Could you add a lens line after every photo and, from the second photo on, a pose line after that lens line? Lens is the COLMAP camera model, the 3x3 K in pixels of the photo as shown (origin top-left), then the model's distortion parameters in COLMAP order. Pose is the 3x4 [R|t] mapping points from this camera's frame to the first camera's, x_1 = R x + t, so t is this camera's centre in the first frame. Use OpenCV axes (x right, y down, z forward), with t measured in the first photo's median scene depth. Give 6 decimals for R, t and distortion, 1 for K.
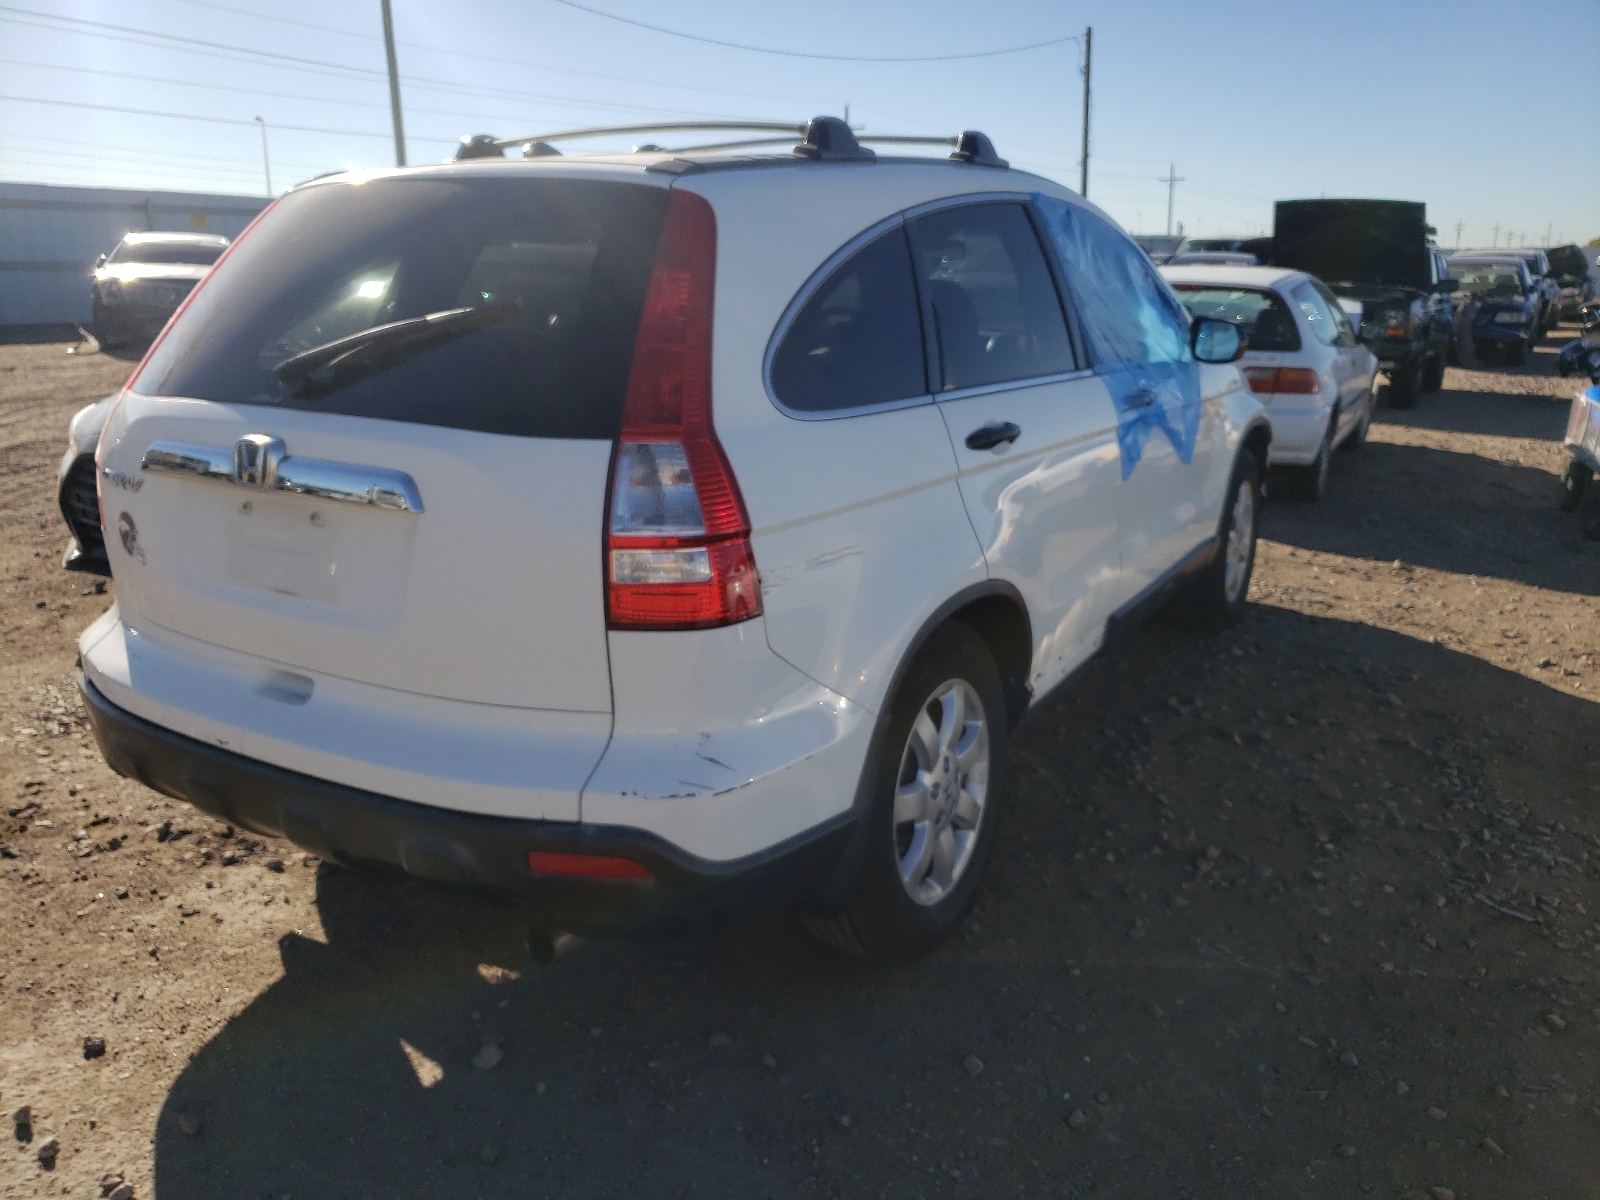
lens RADIAL K [[1215.4, 0, 800.0], [0, 1215.4, 600.0], [0, 0, 1]] dist [0.003685, 0.009258]
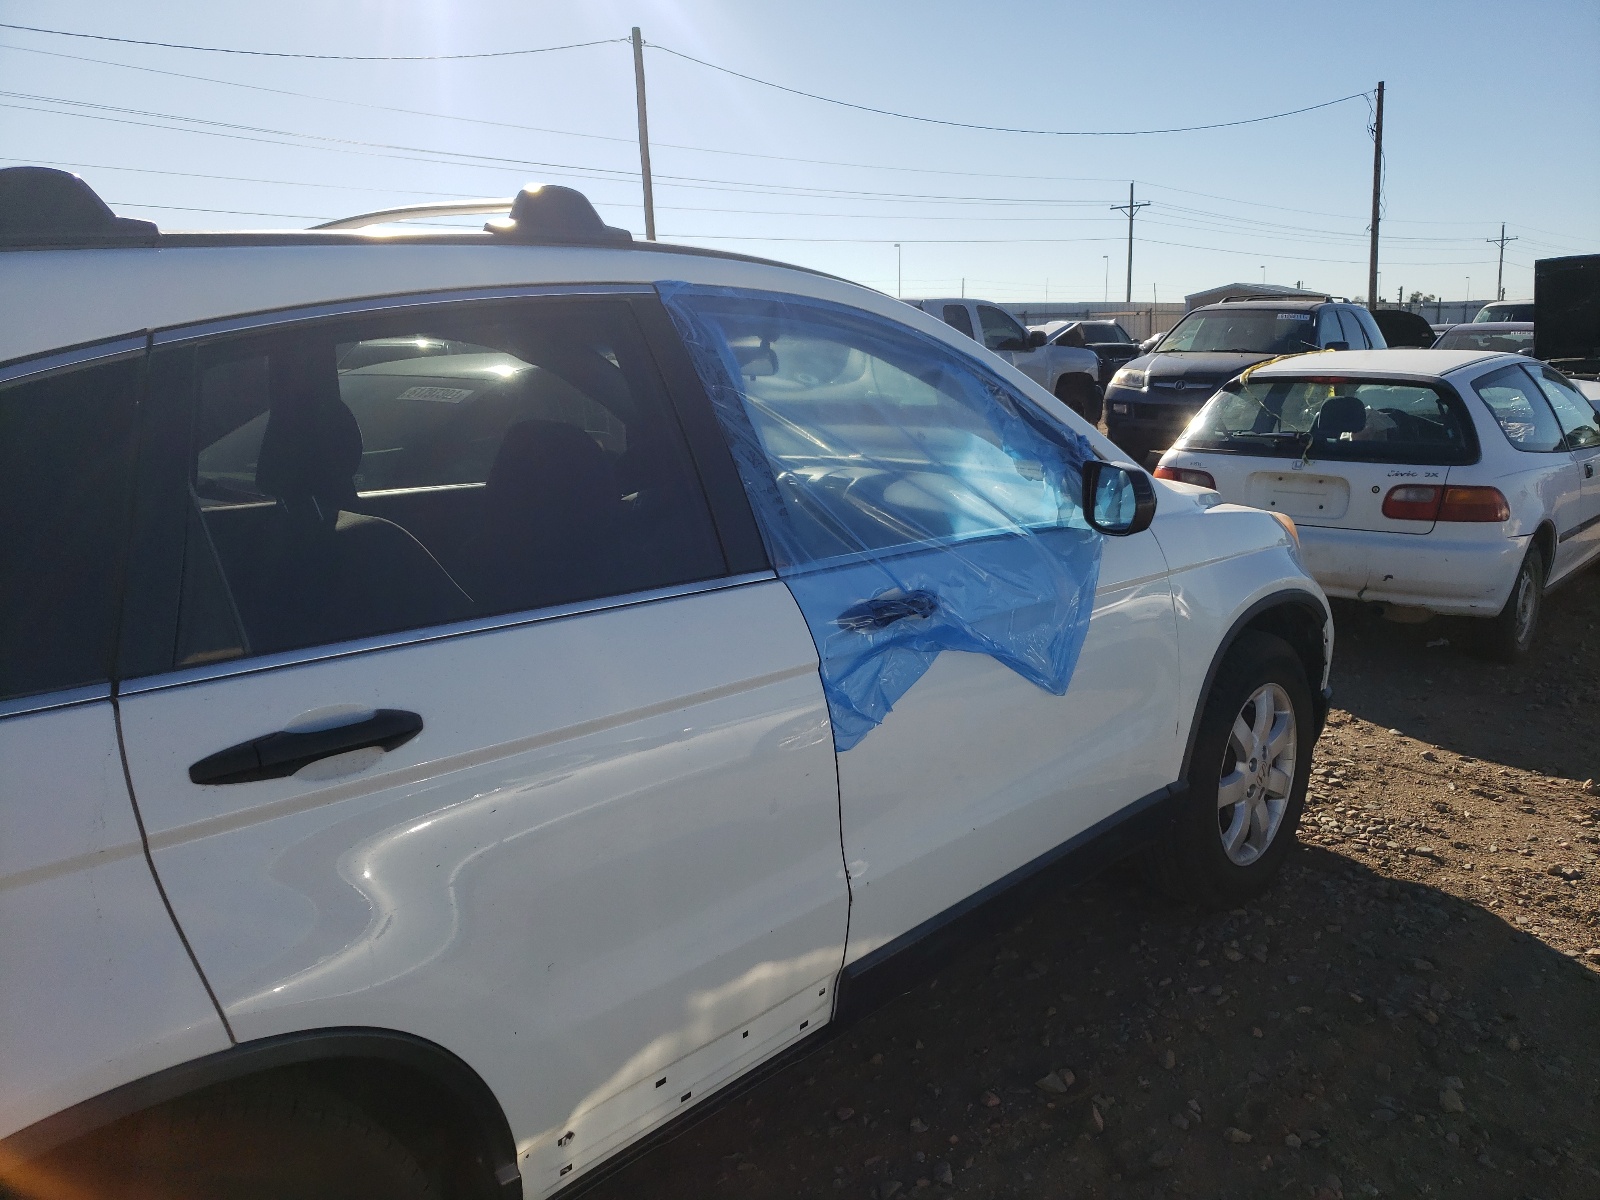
lens RADIAL K [[1215.4, 0, 800.0], [0, 1215.4, 600.0], [0, 0, 1]] dist [0.003685, 0.009258]
pose [[0.974815, 0.024283, -0.221688, 0.243382], [-0.037822, 0.997656, -0.057034, -0.089348], [0.219783, 0.063983, 0.973448, 0.269418]]
